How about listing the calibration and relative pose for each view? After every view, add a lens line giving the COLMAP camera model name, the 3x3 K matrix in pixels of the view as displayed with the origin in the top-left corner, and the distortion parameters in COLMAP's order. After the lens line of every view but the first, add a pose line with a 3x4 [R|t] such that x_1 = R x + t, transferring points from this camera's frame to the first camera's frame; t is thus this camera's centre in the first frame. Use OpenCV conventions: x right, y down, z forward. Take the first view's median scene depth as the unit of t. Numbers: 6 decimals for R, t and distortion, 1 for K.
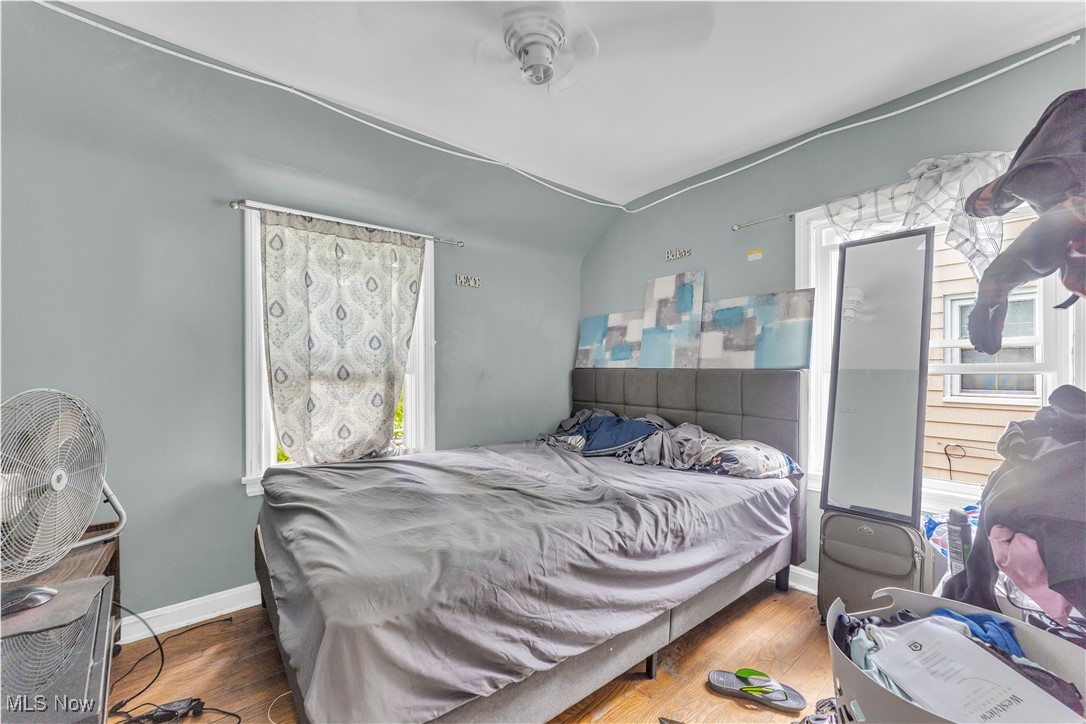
lens RADIAL K [[448.4, 0, 539.3], [0, 448.4, 366.4], [0, 0, 1]] dist [-0.000091, -0.000040]
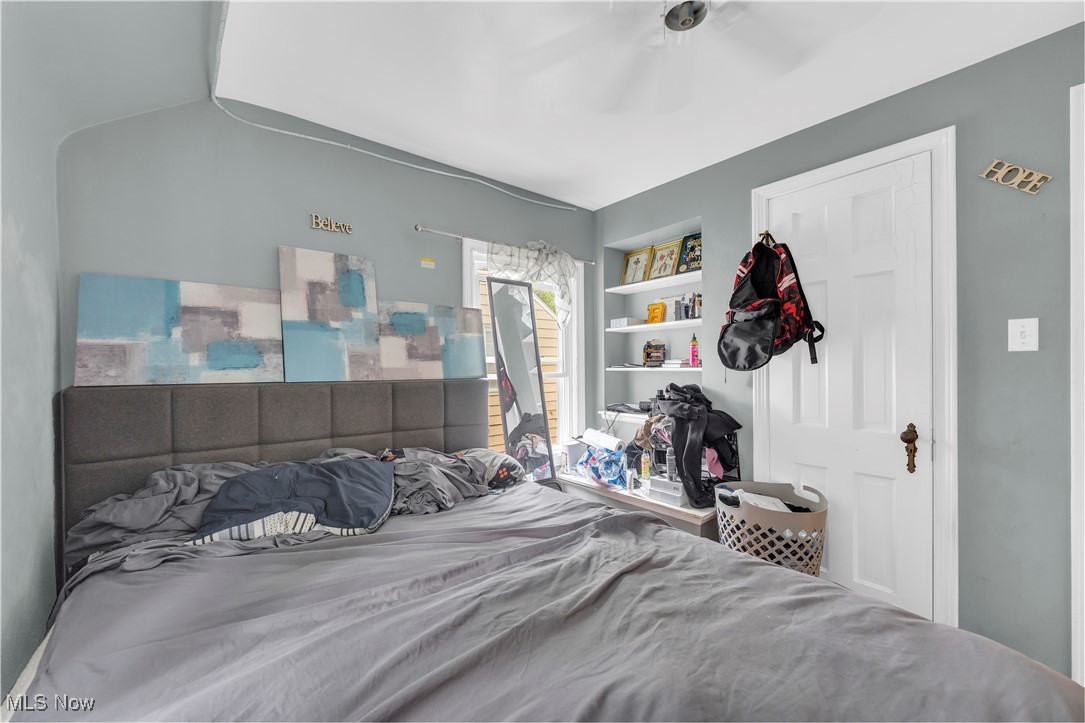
lens RADIAL K [[431.4, 0, 538.5], [0, 431.4, 367.9], [0, 0, 1]] dist [0.000430, -0.001062]
pose [[-0.008144, 0.002067, 0.999965, -0.424780], [0.004530, 0.999988, -0.002030, -0.014552], [-0.999957, 0.004514, -0.008154, 0.704527]]
